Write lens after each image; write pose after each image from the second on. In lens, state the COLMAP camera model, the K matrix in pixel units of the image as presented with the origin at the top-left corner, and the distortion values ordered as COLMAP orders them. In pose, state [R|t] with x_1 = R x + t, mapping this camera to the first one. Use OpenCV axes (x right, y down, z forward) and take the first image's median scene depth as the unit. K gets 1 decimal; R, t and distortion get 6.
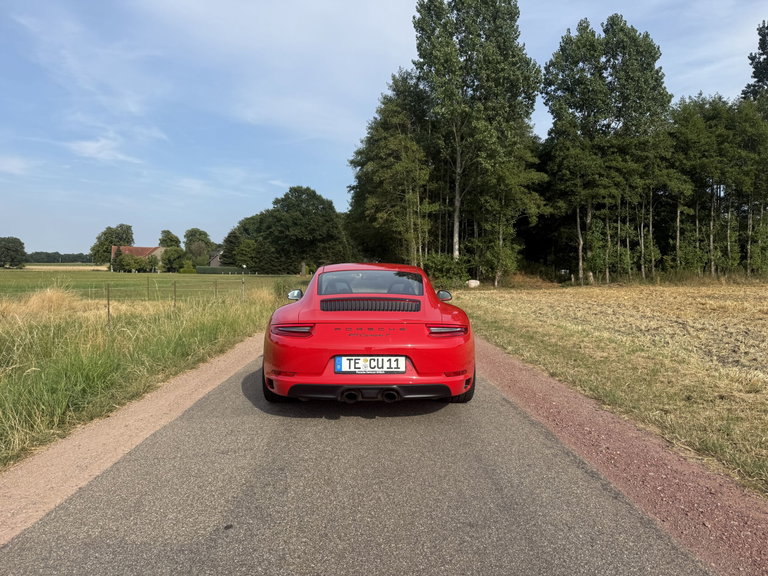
lens RADIAL K [[550.0, 0, 384.0], [0, 550.0, 288.0], [0, 0, 1]] dist [0.032136, -0.069823]
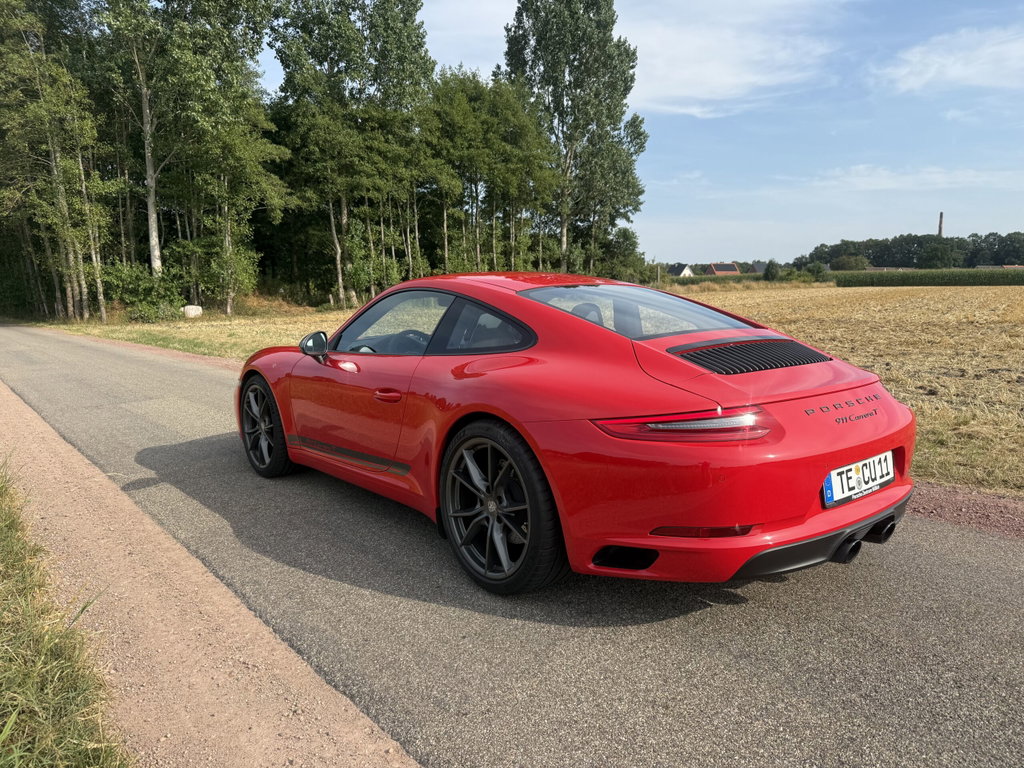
lens RADIAL K [[733.4, 0, 512.0], [0, 733.4, 384.0], [0, 0, 1]] dist [0.032136, -0.069823]
pose [[0.784739, -0.091949, 0.612968, -0.076062], [0.033894, 0.993822, 0.105687, -0.001657], [-0.618899, -0.062161, 0.783007, 0.084859]]
